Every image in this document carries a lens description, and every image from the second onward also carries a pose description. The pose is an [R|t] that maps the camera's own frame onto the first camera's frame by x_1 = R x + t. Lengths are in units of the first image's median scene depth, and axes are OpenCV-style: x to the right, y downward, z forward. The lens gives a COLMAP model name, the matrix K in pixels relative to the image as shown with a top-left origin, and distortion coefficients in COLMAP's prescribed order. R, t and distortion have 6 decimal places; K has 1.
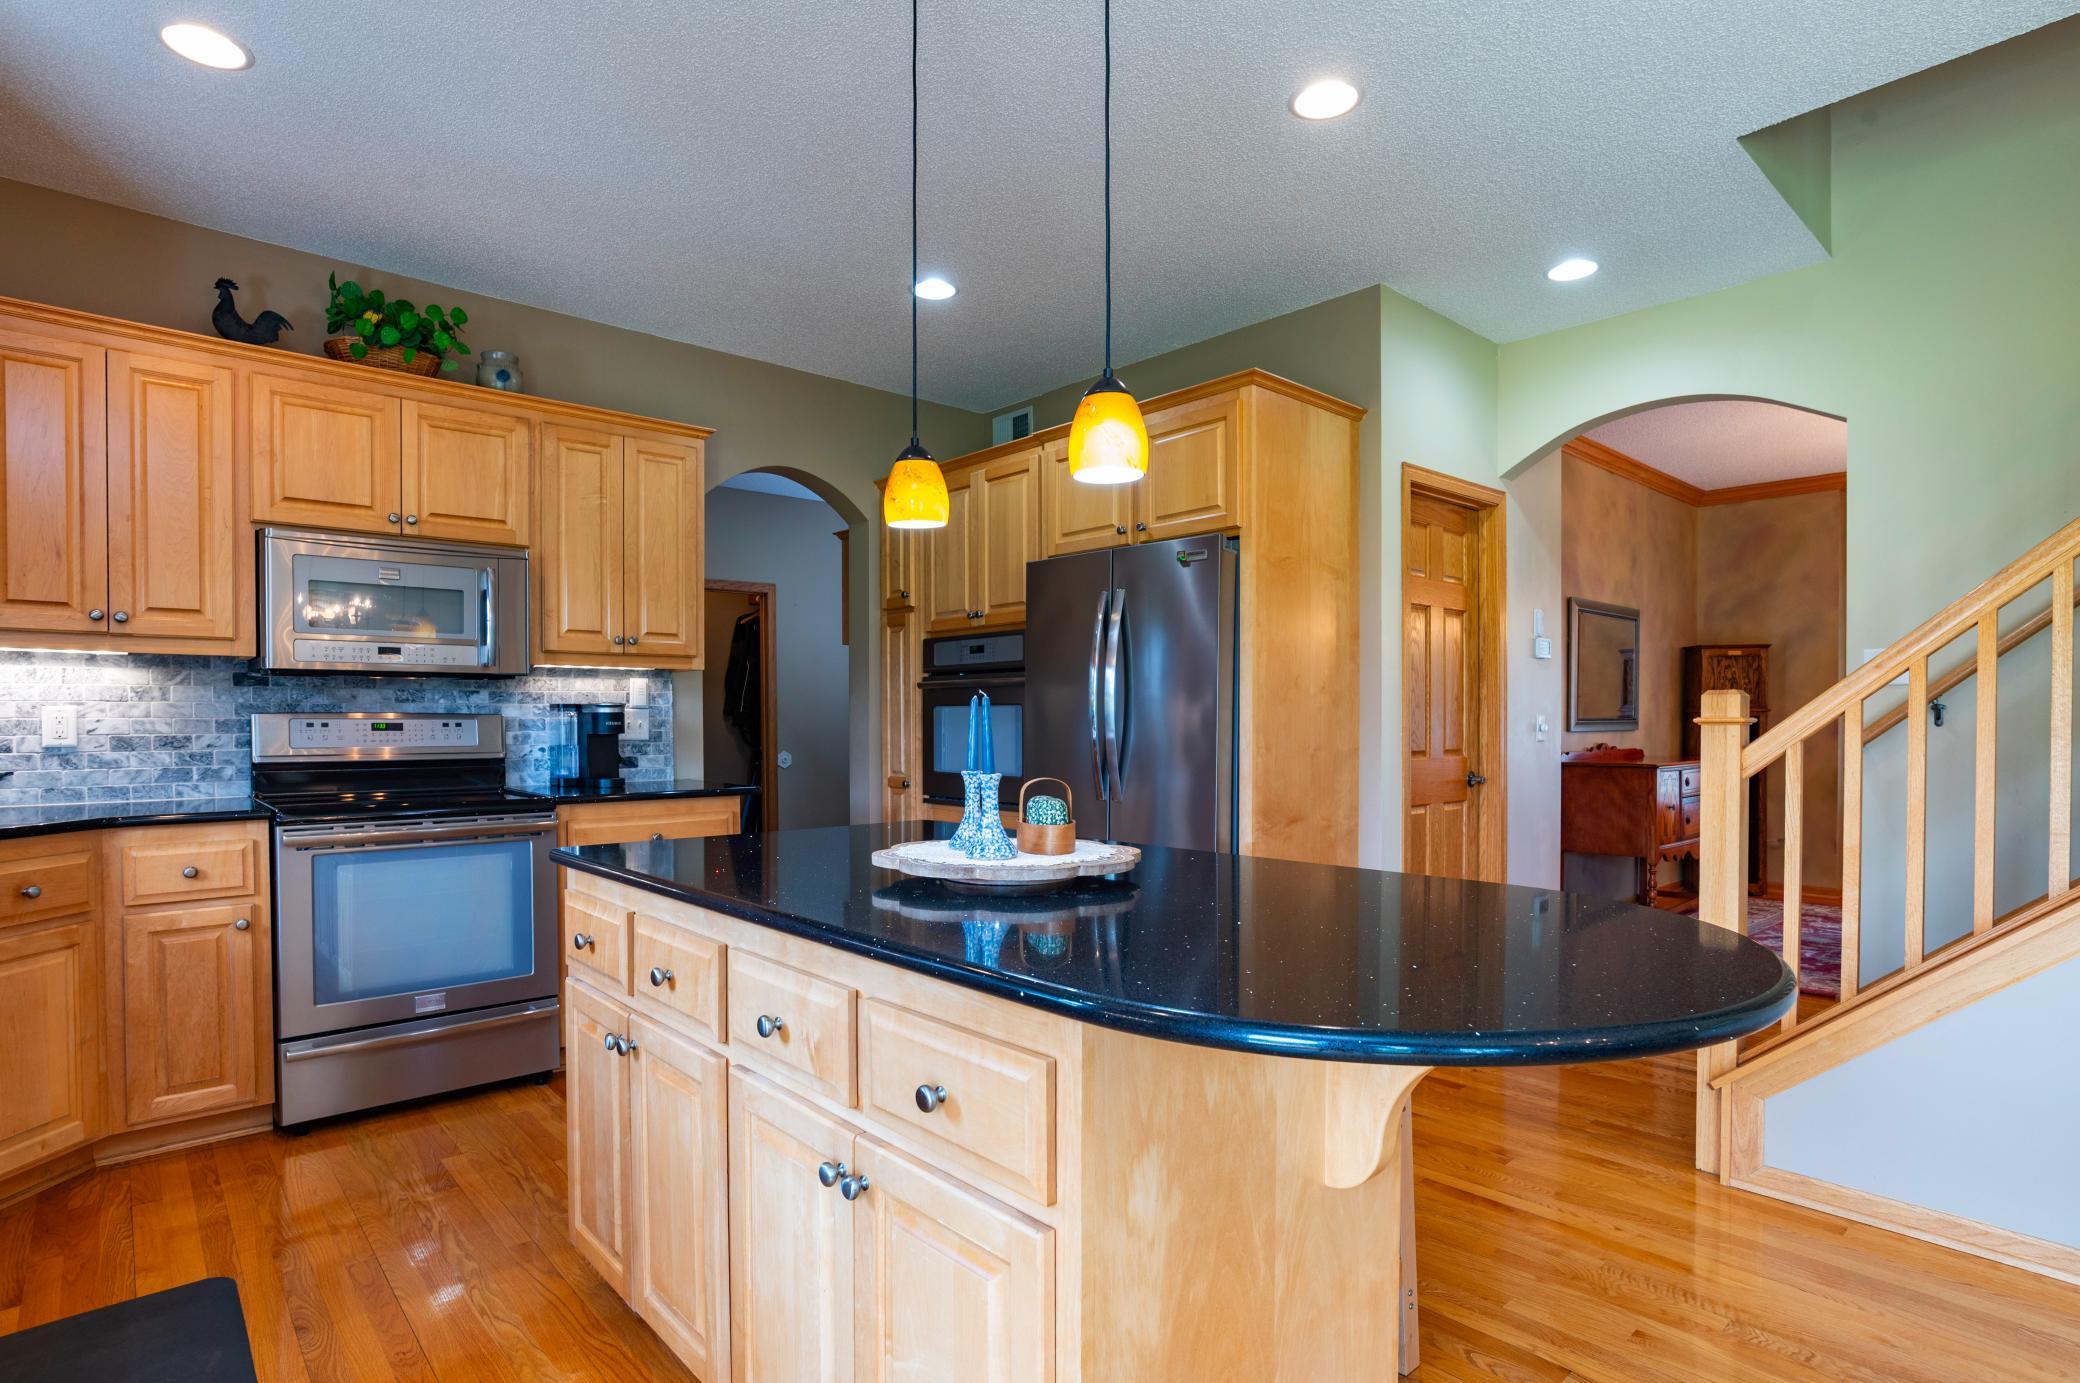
lens RADIAL K [[1064.9, 0, 1034.4], [0, 1064.9, 734.8], [0, 0, 1]] dist [-0.045059, 0.024565]
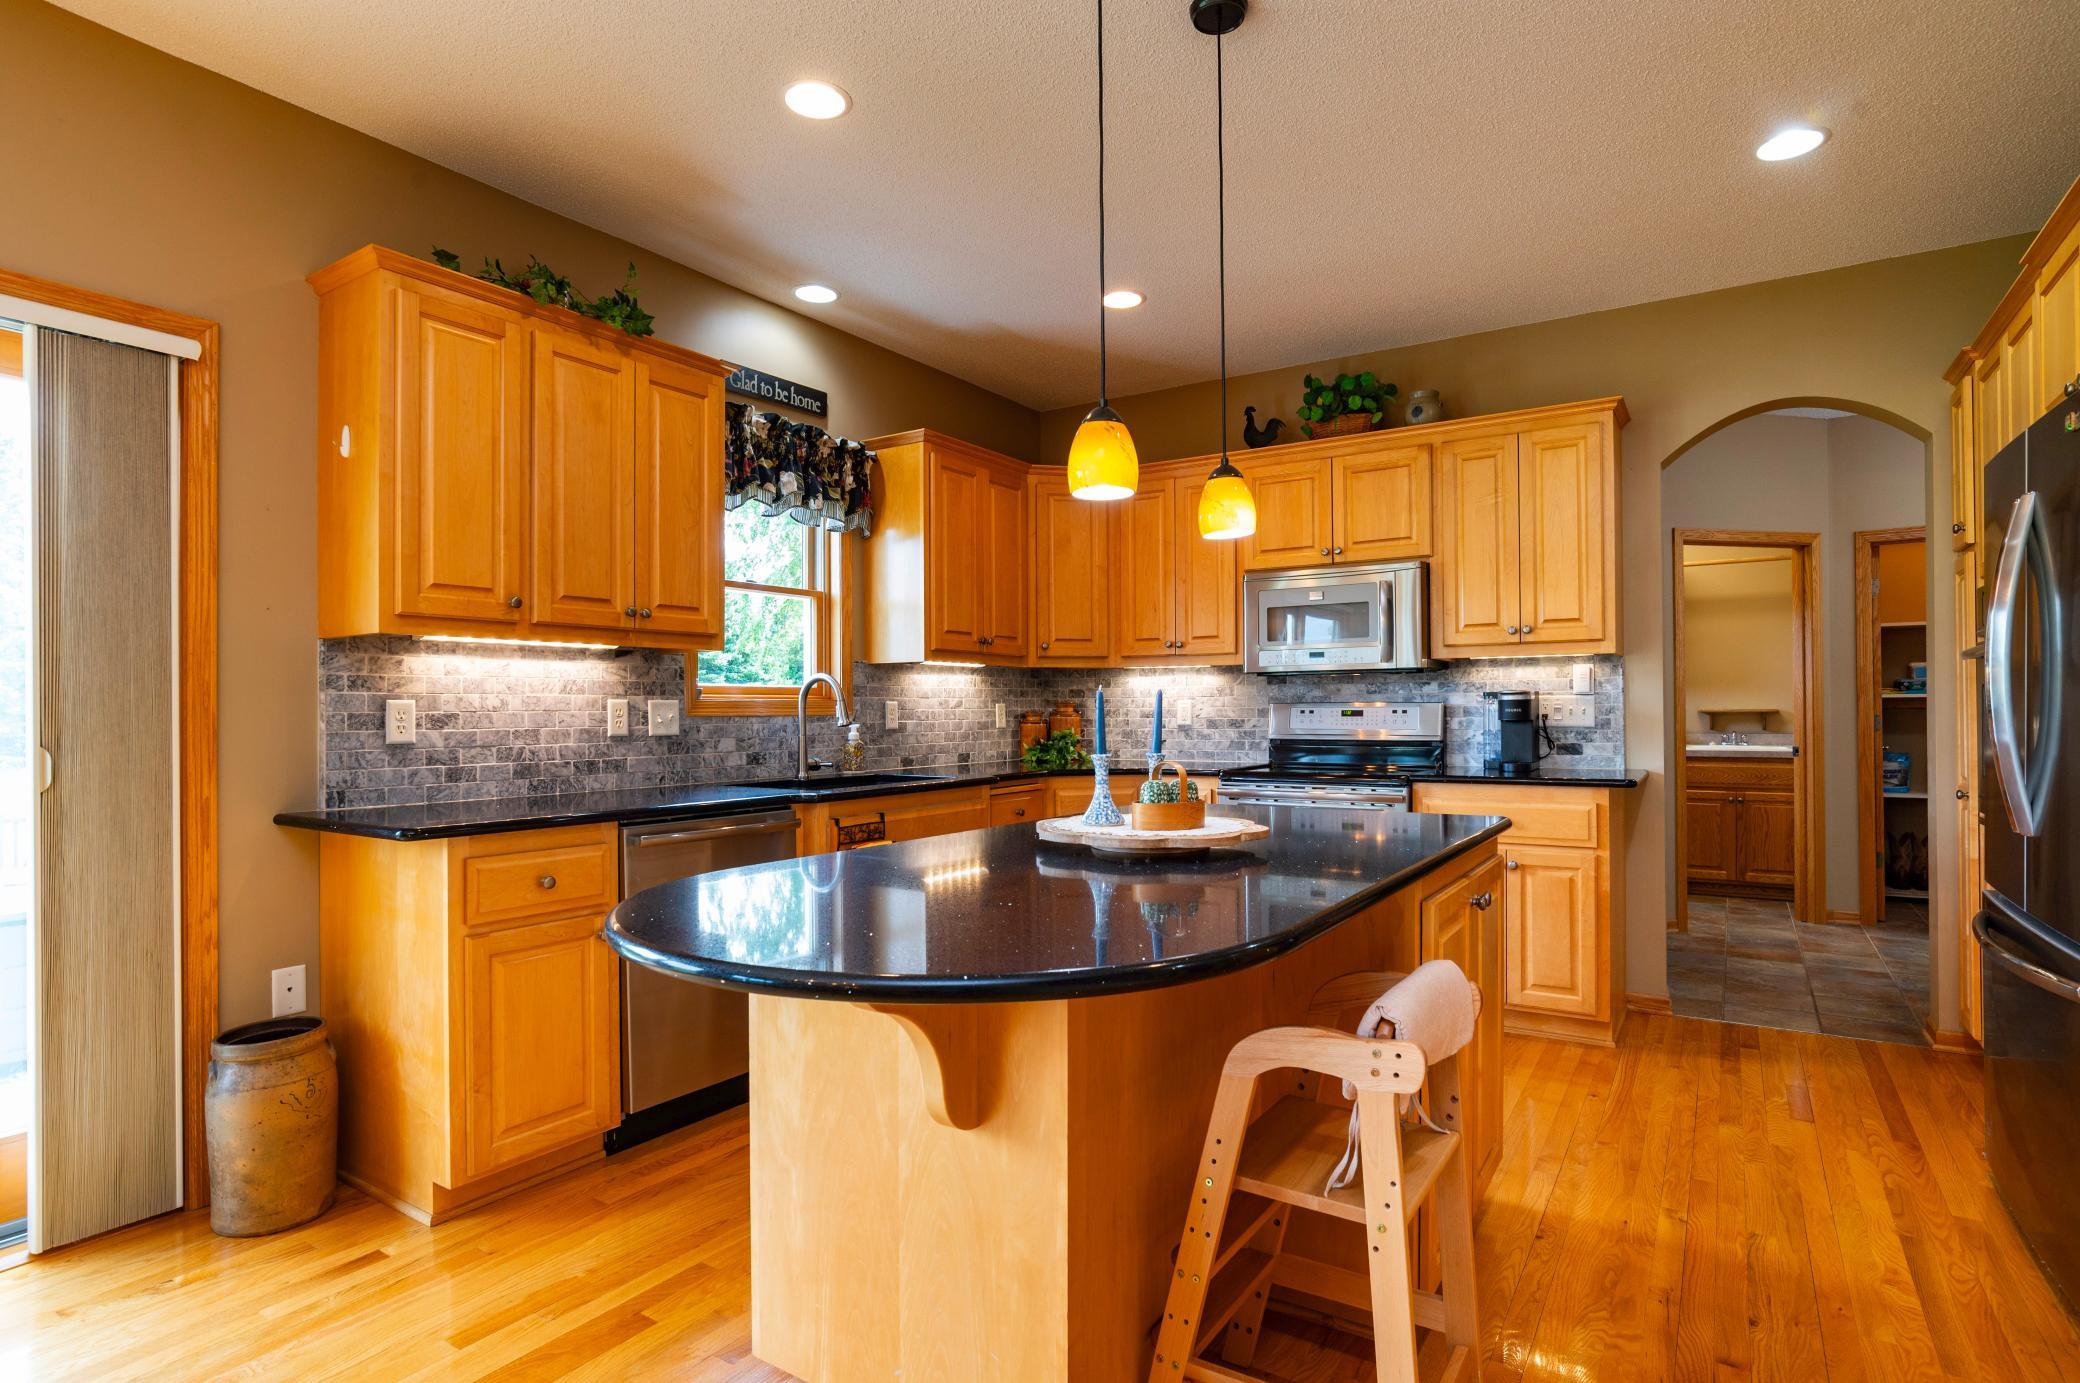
lens RADIAL K [[1064.9, 0, 1030.2], [0, 1064.9, 700.5], [0, 0, 1]] dist [-0.045059, 0.024565]
pose [[0.261069, -0.010193, -0.965266, 0.578914], [-0.007531, 0.999892, -0.012596, -0.004300], [0.965291, 0.010558, 0.260964, 0.322574]]
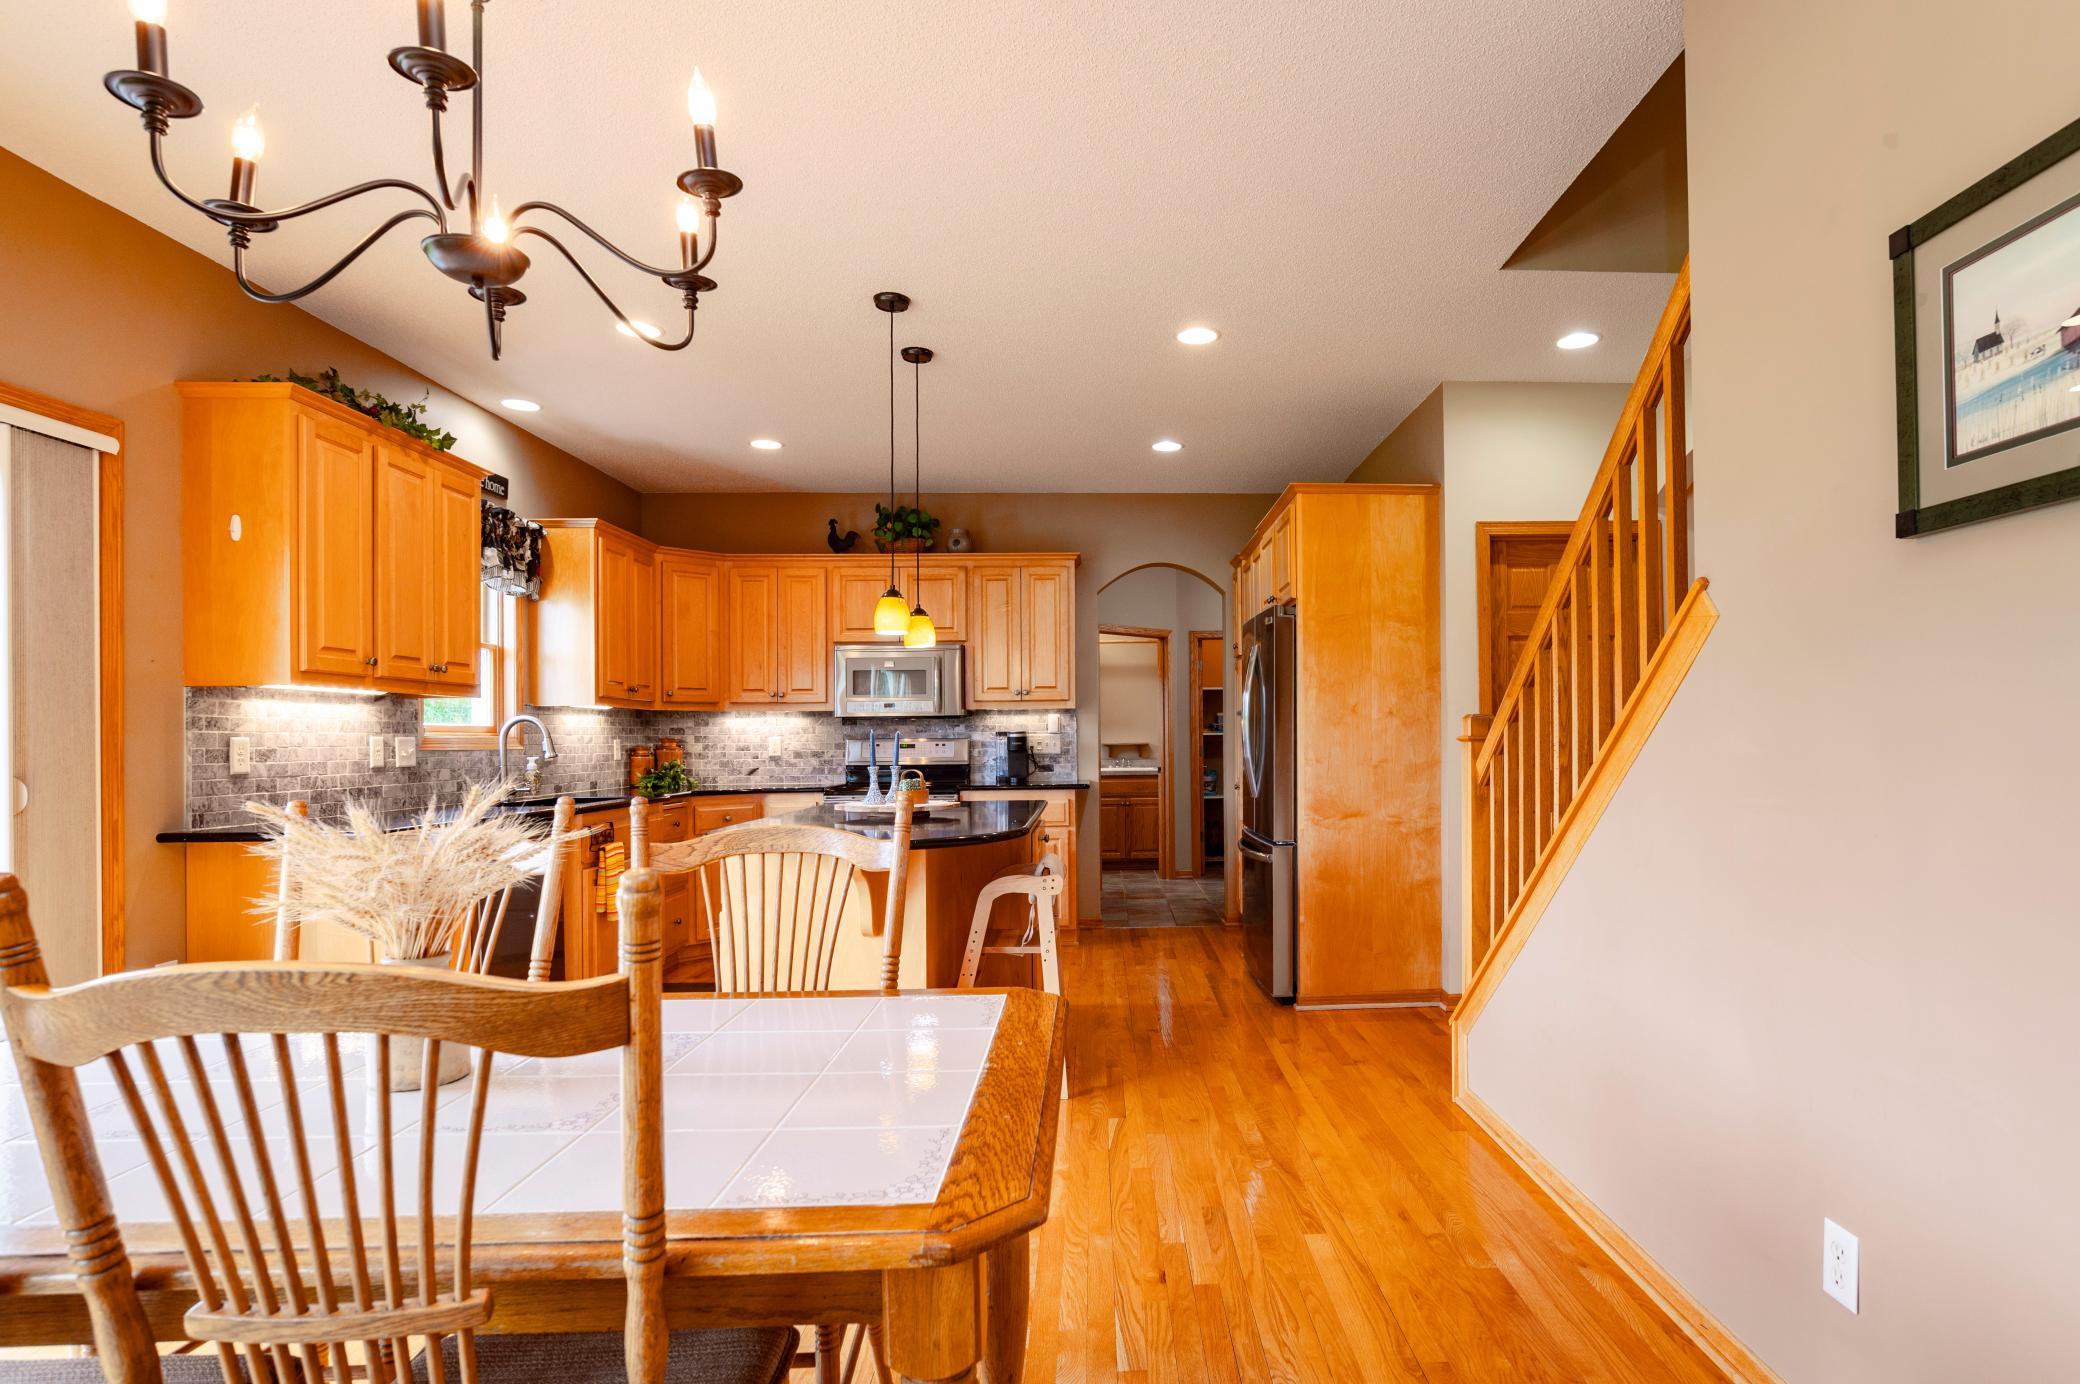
lens RADIAL K [[1093.5, 0, 1138.3], [0, 1093.5, 734.9], [0, 0, 1]] dist [-0.040291, 0.021827]
pose [[0.777409, -0.010159, -0.628914, 0.973316], [0.000519, 0.999880, -0.015510, 0.002735], [0.628995, 0.011731, 0.777321, -0.234482]]
